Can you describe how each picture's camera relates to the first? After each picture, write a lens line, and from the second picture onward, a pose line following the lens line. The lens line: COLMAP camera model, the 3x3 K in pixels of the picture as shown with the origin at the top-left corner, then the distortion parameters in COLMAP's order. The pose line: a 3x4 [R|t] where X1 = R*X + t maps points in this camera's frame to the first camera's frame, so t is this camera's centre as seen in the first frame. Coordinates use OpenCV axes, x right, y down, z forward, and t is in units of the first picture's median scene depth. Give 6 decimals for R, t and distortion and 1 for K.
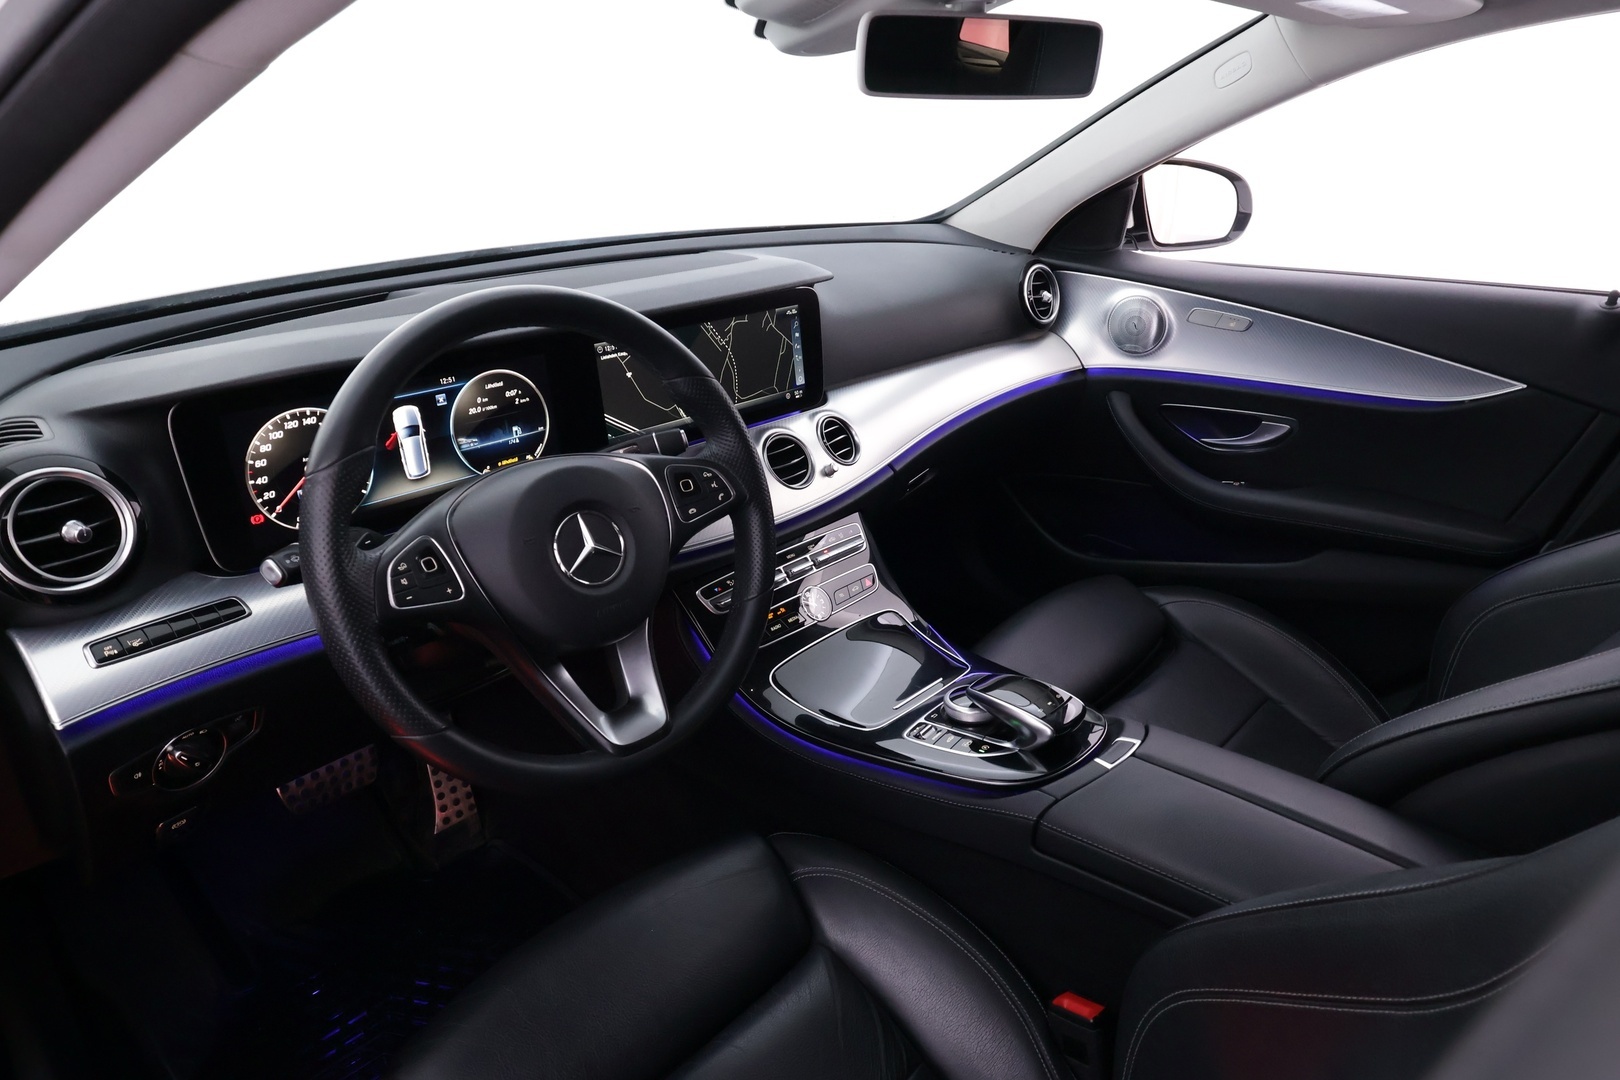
lens RADIAL K [[1062.0, 0, 808.6], [0, 1062.0, 543.9], [0, 0, 1]] dist [0.027619, -0.004999]
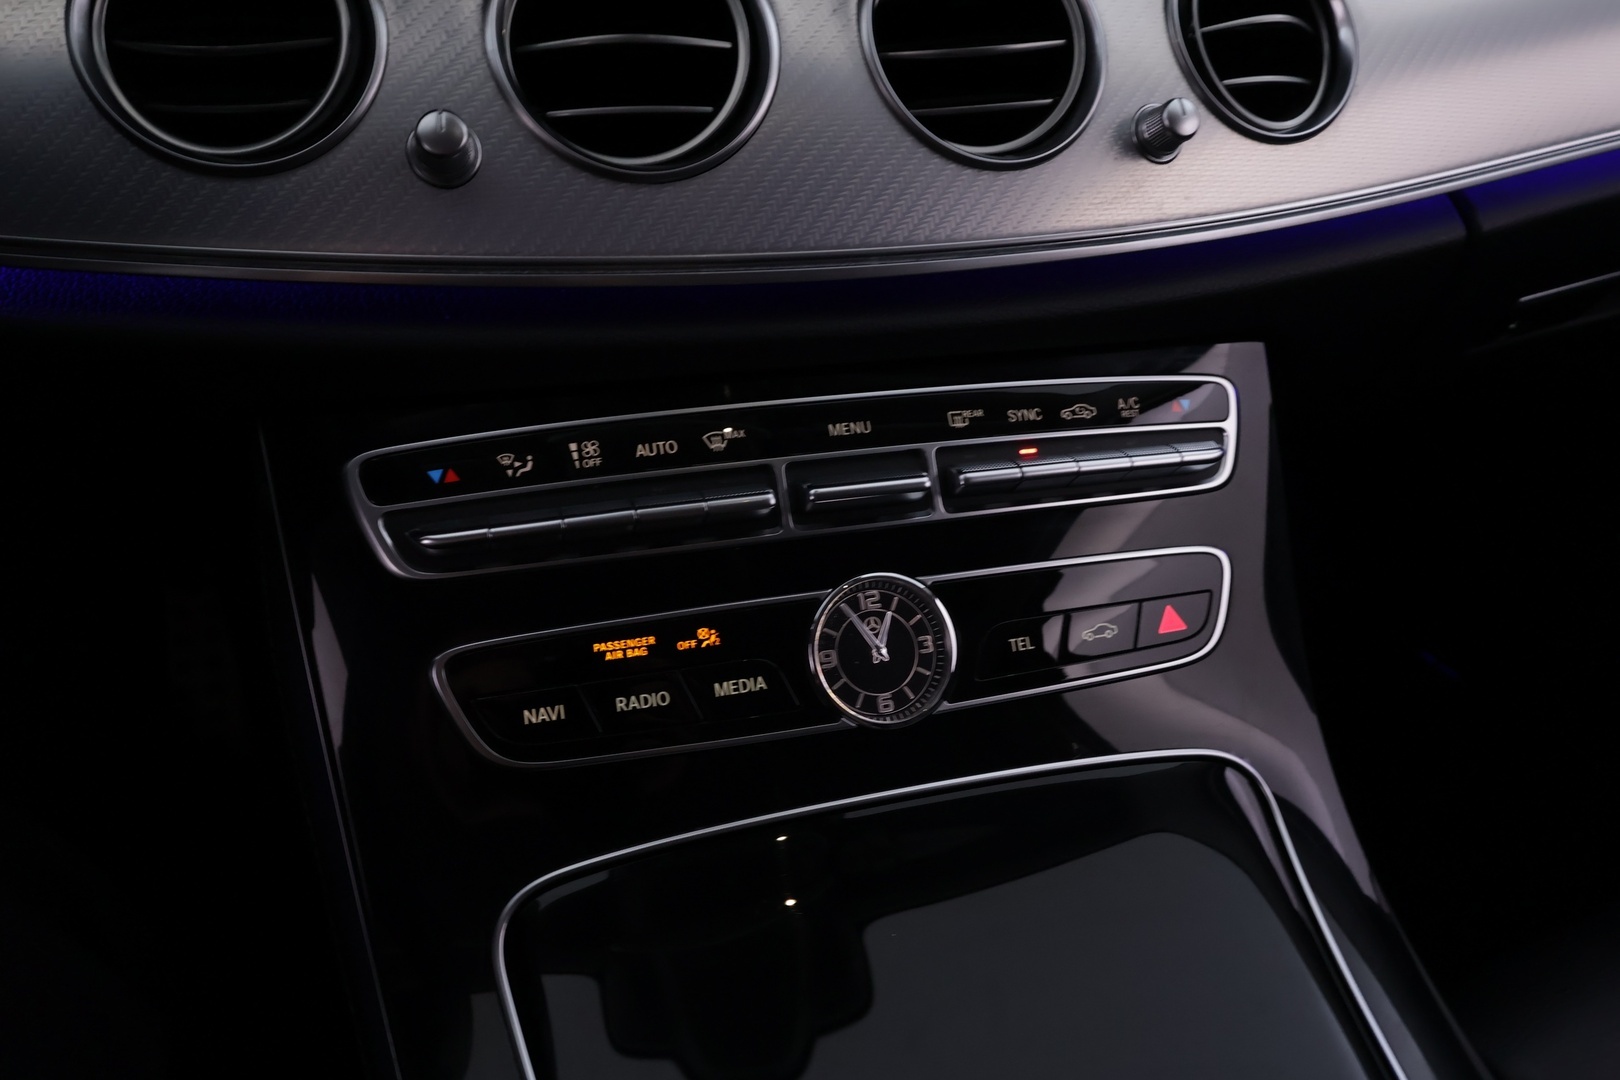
lens RADIAL K [[1287.7, 0, 826.6], [0, 1287.7, 572.1], [0, 0, 1]] dist [0.019393, 0.008198]
pose [[0.877197, 0.313057, -0.364034, 0.115559], [-0.252095, 0.945585, 0.205709, -0.020205], [0.408624, -0.088676, 0.908385, 0.879184]]
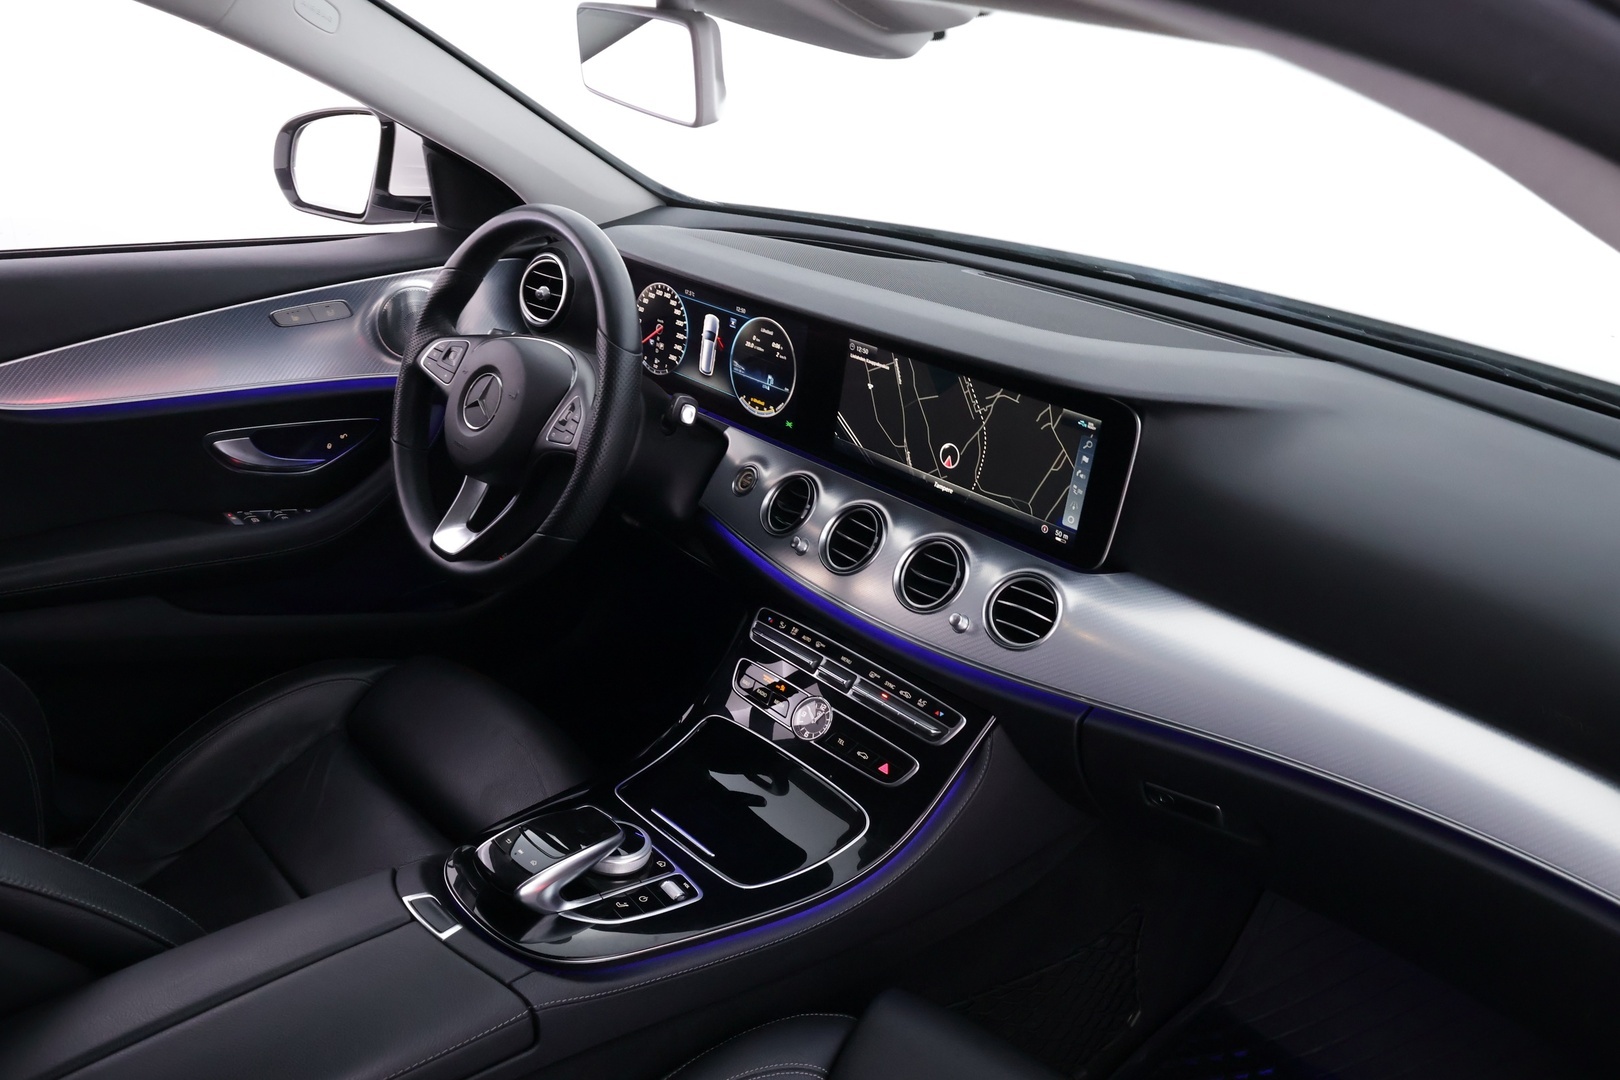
lens RADIAL K [[1287.7, 0, 813.4], [0, 1287.7, 525.1], [0, 0, 1]] dist [0.019393, 0.008198]
pose [[-0.062130, 0.386207, -0.920318, 1.012725], [-0.447140, 0.813614, 0.371615, -0.508596], [0.892304, 0.434599, 0.122139, 0.984076]]
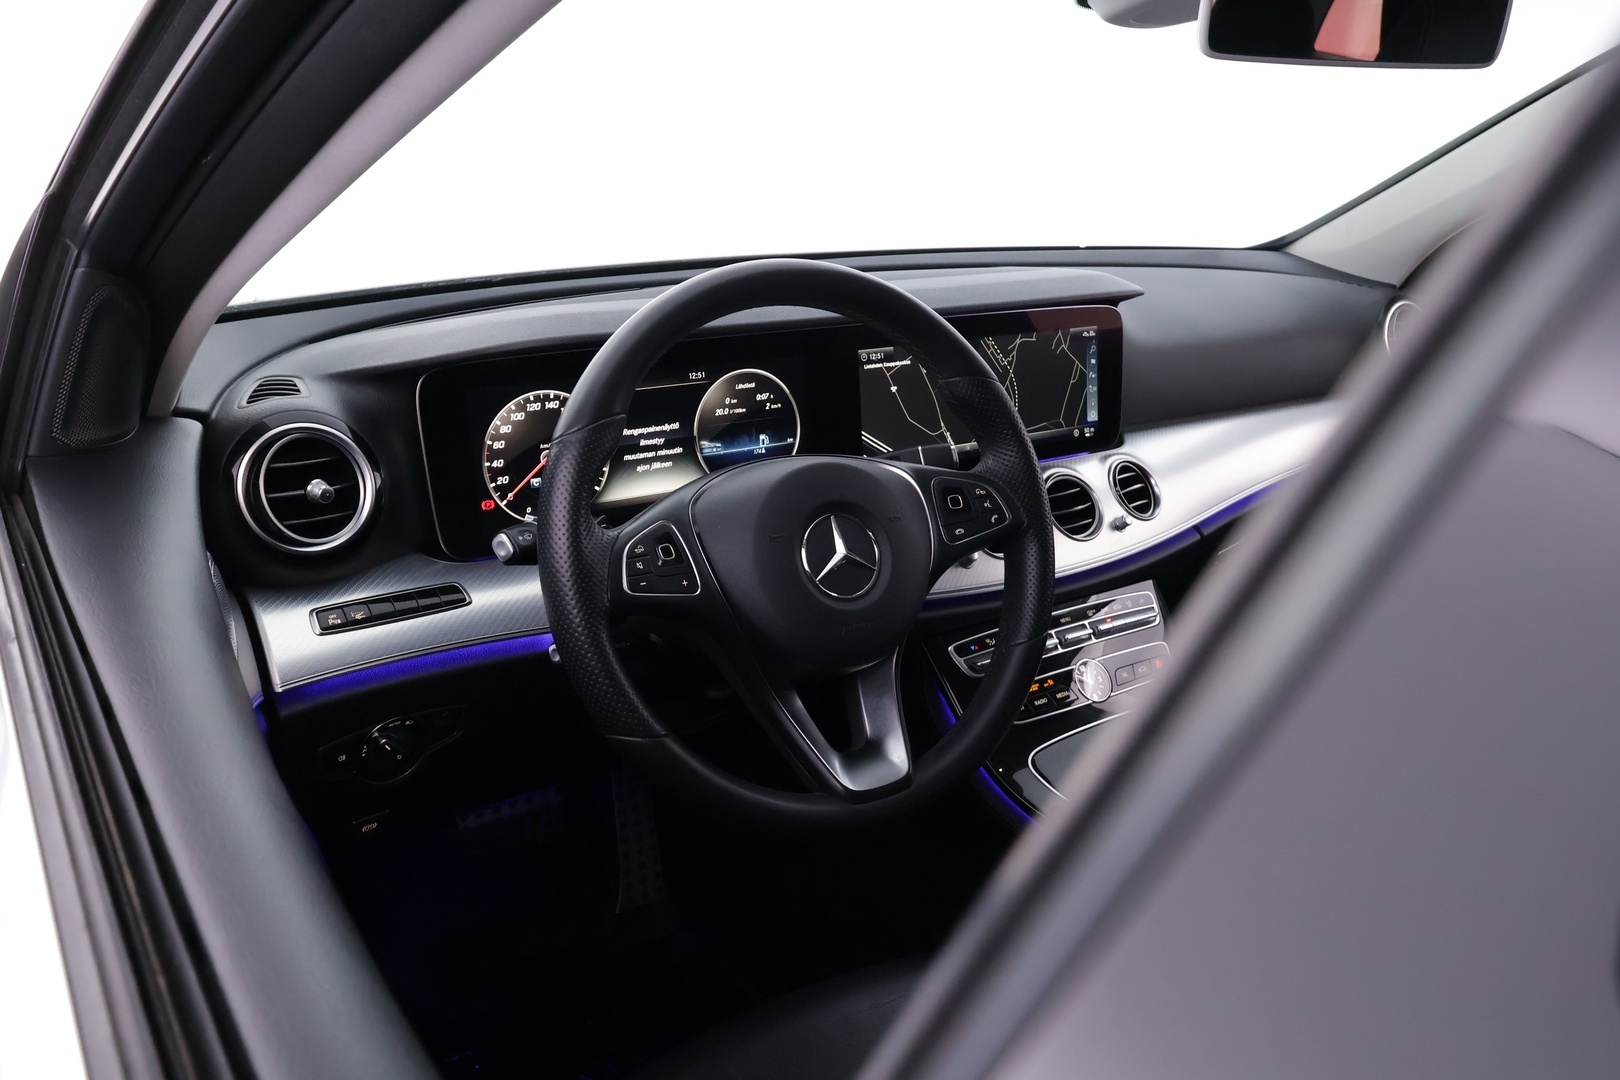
lens RADIAL K [[1287.7, 0, 814.4], [0, 1287.7, 535.3], [0, 0, 1]] dist [0.019393, 0.008198]
pose [[0.976477, 0.078978, -0.200639, -0.013808], [-0.098192, 0.991298, -0.087677, 0.064258], [0.191968, 0.105315, 0.975734, -0.024127]]
